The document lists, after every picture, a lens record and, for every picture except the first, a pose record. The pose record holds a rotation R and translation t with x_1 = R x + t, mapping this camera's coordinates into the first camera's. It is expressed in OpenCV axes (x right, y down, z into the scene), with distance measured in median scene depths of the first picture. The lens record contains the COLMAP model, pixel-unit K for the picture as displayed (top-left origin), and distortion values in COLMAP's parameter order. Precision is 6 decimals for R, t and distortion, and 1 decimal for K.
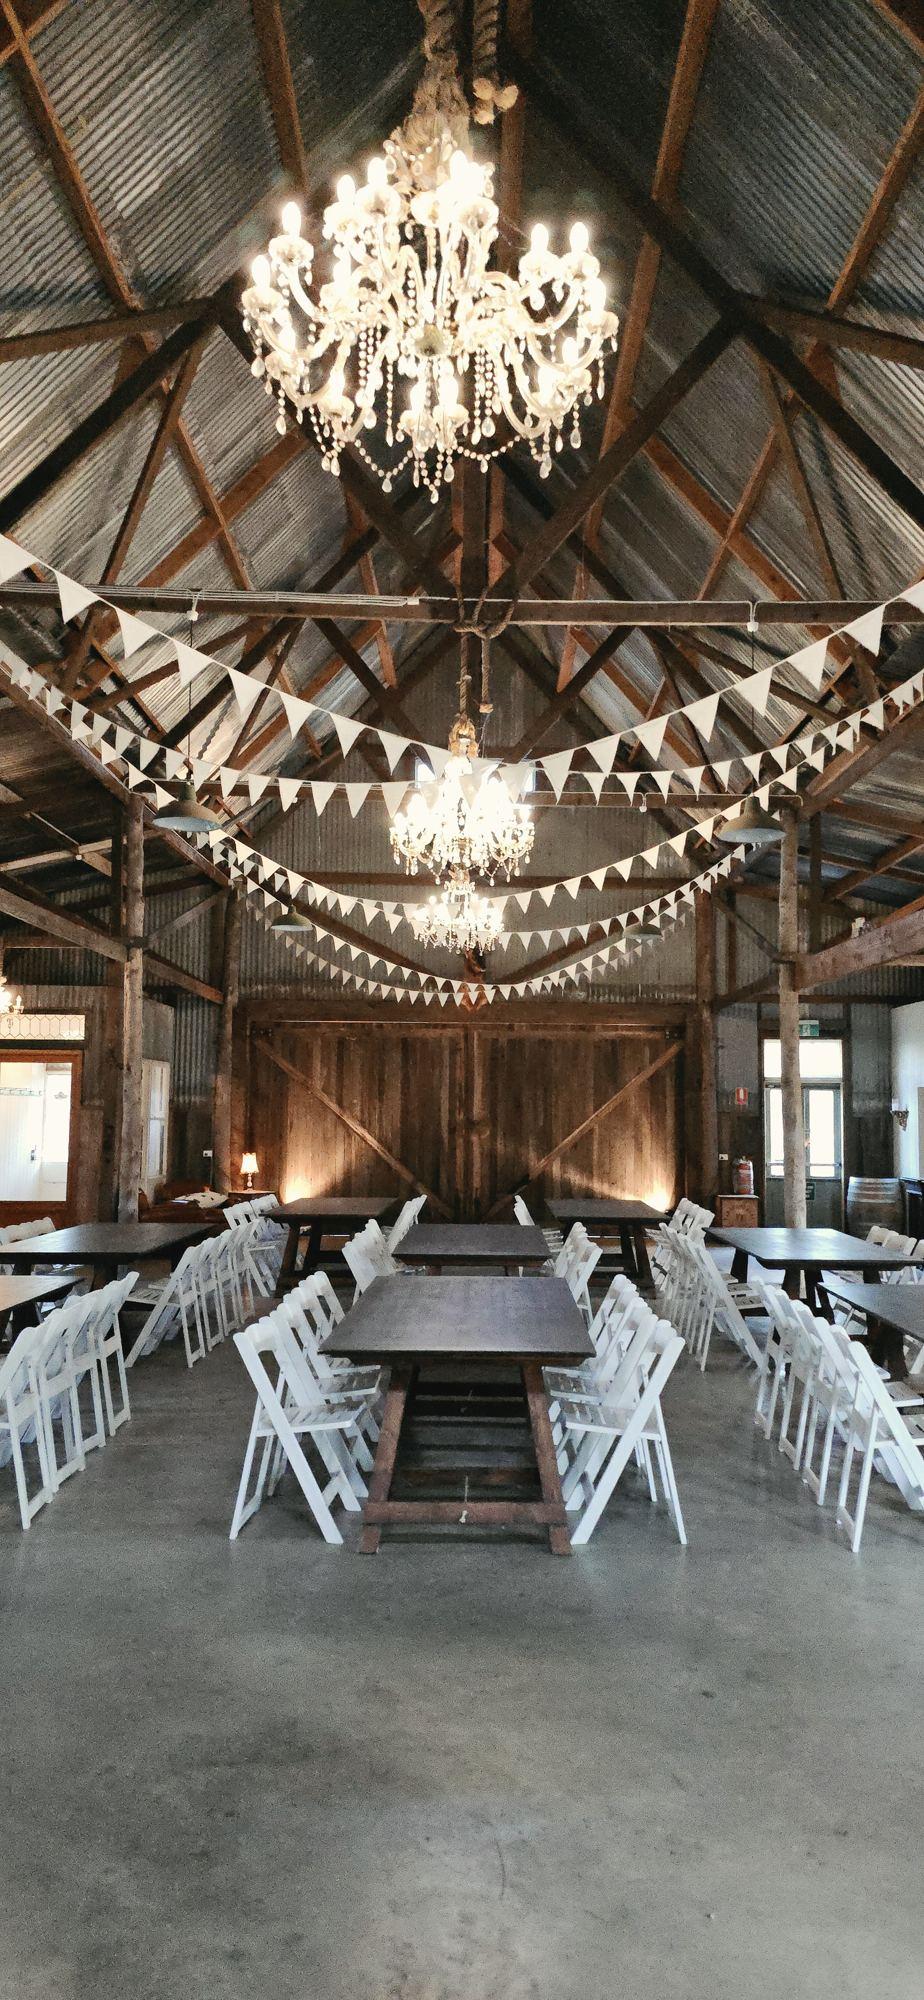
lens RADIAL K [[1323.7, 0, 462.1], [0, 1323.7, 1013.8], [0, 0, 1]] dist [0.051784, -0.025203]
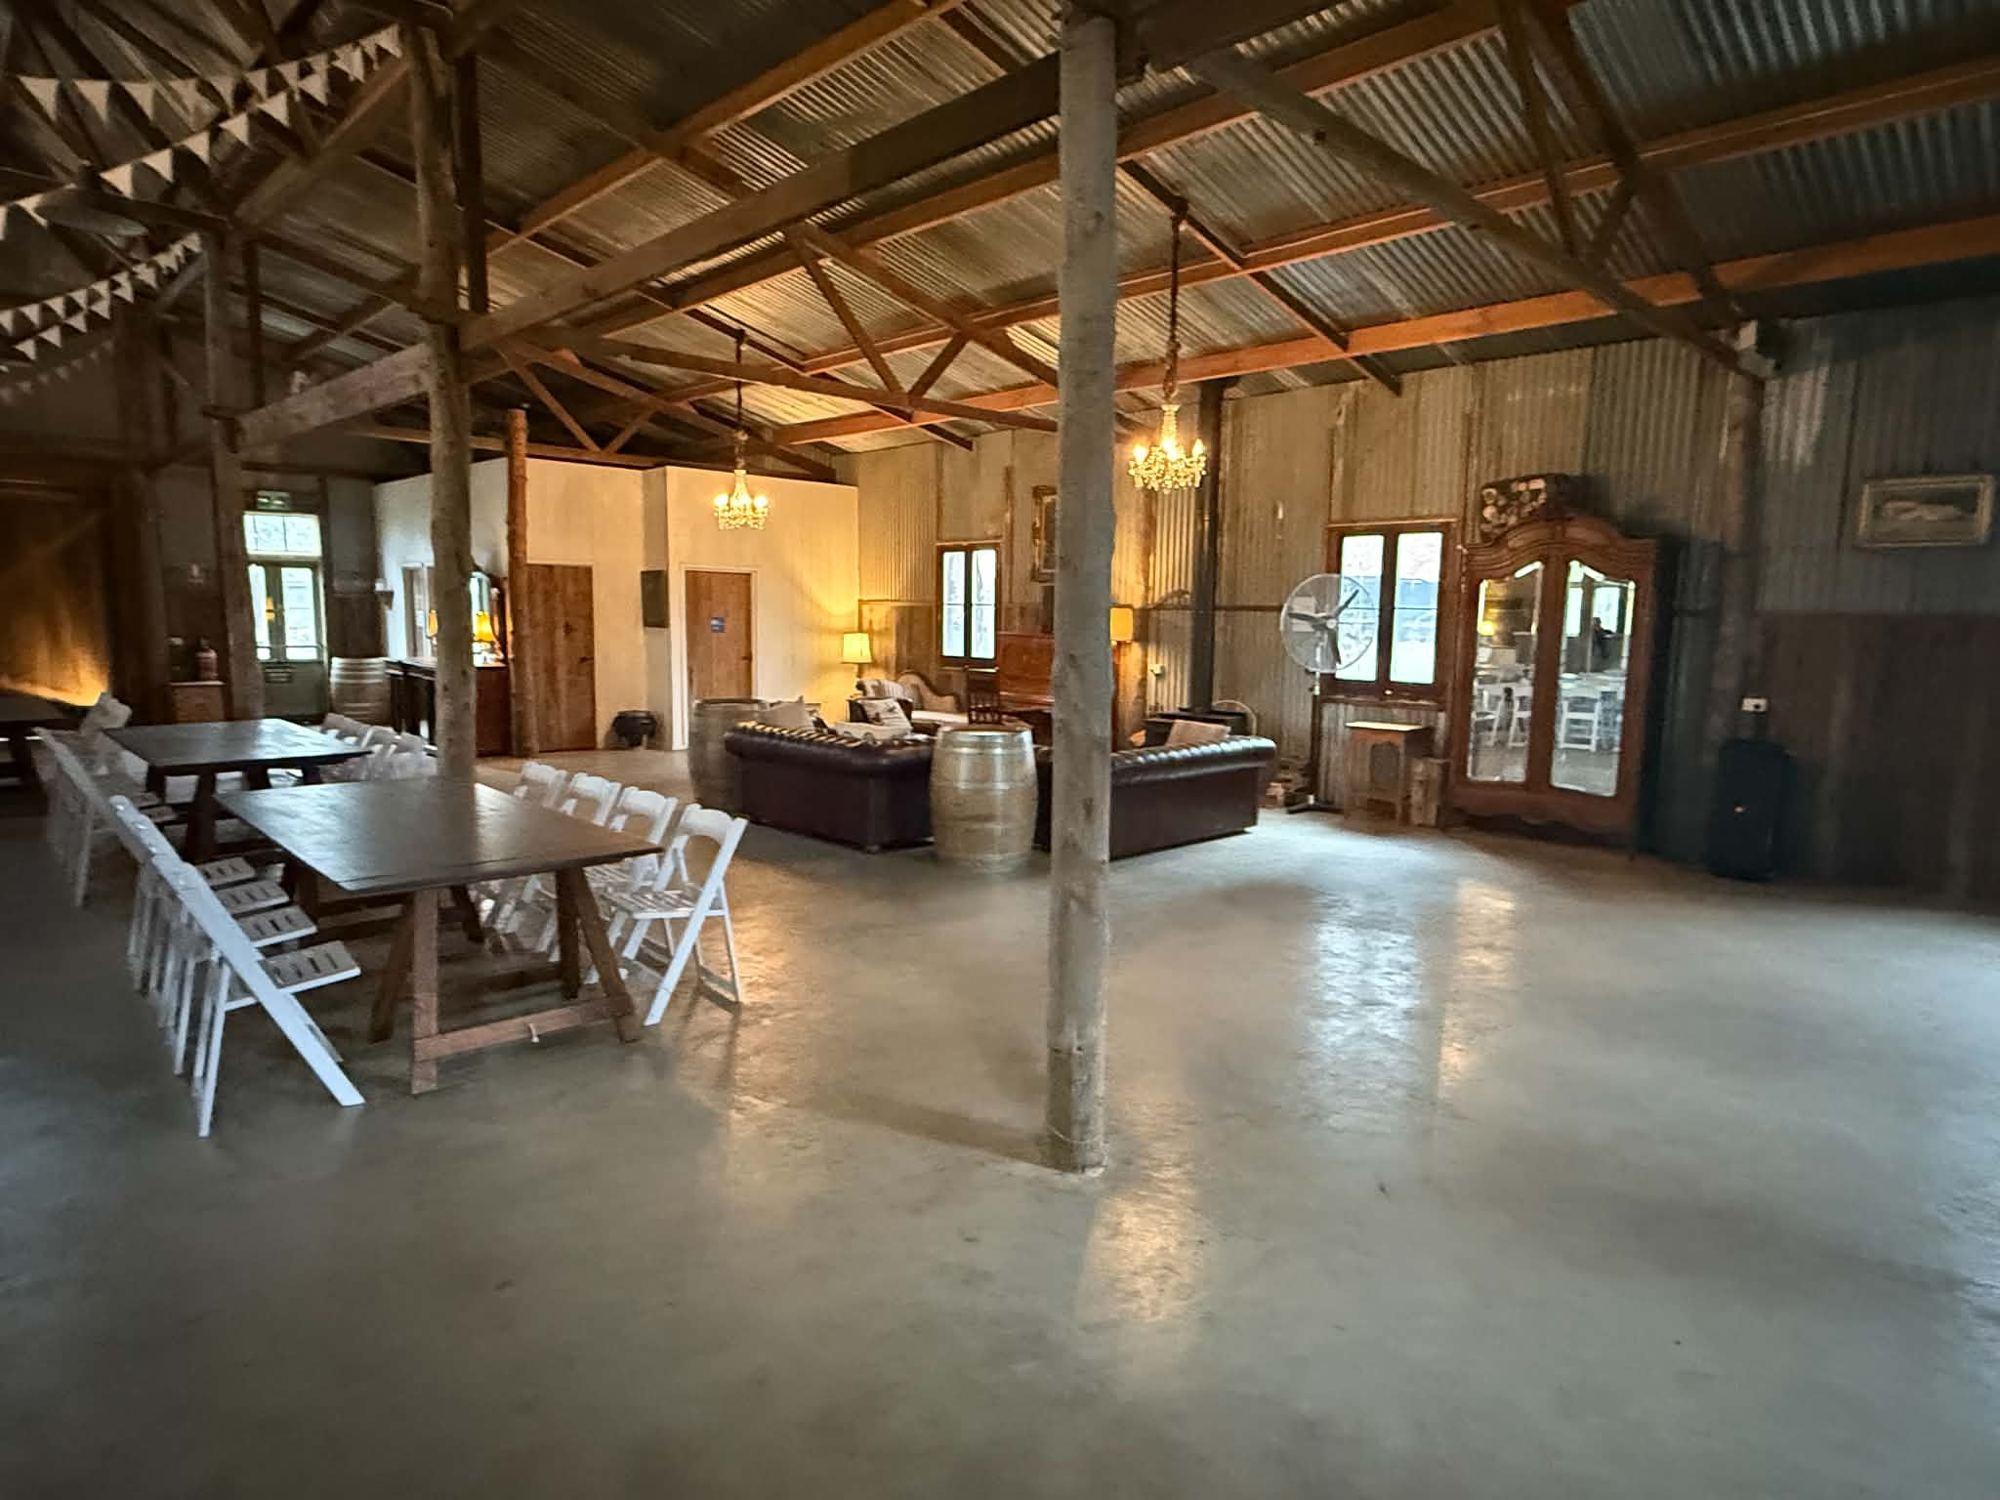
lens RADIAL K [[1126.3, 0, 1009.7], [0, 1126.3, 754.9], [0, 0, 1]] dist [0.010475, -0.004189]
pose [[0.708918, -0.091944, 0.699272, 0.070122], [-0.060145, 0.979974, 0.189827, 0.005817], [-0.702721, -0.176630, 0.689191, 0.084783]]
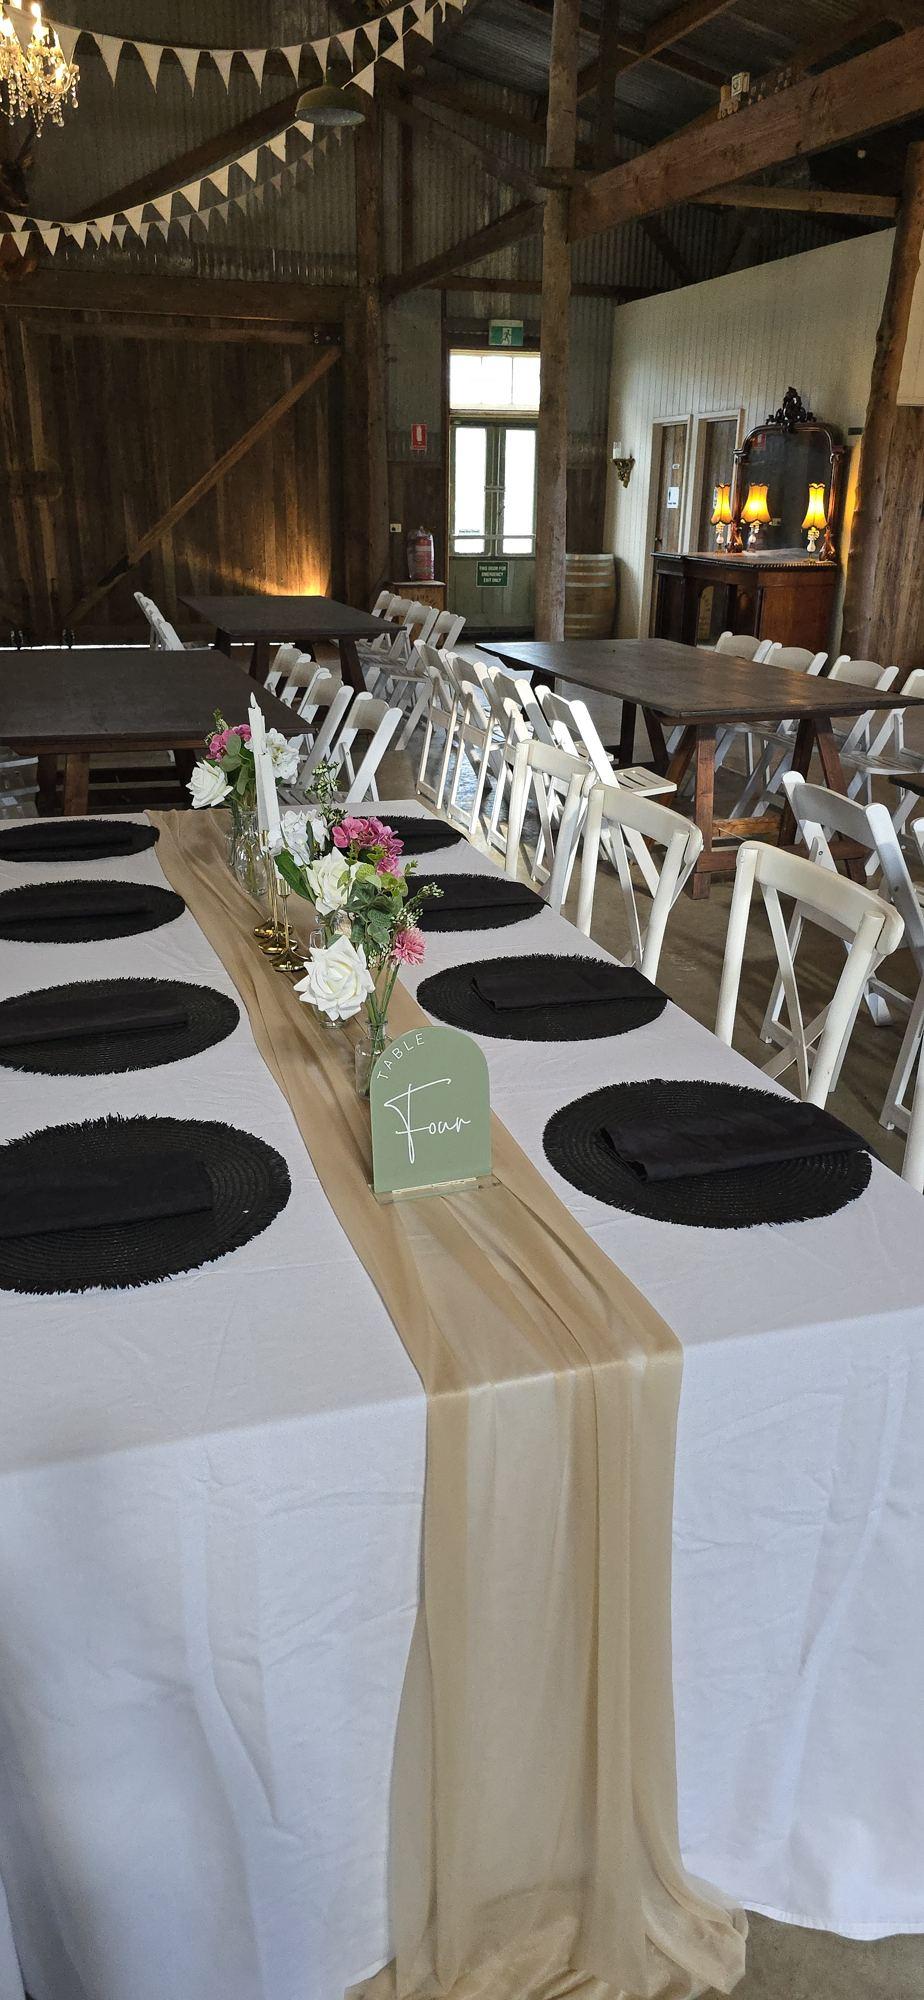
lens RADIAL K [[1323.7, 0, 447.0], [0, 1323.7, 1008.1], [0, 0, 1]] dist [0.051784, -0.025203]
pose [[0.949445, -0.115918, 0.291749, -0.029449], [-0.023182, 0.900907, 0.433392, 0.034116], [-0.313077, -0.418245, 0.852675, 0.315622]]
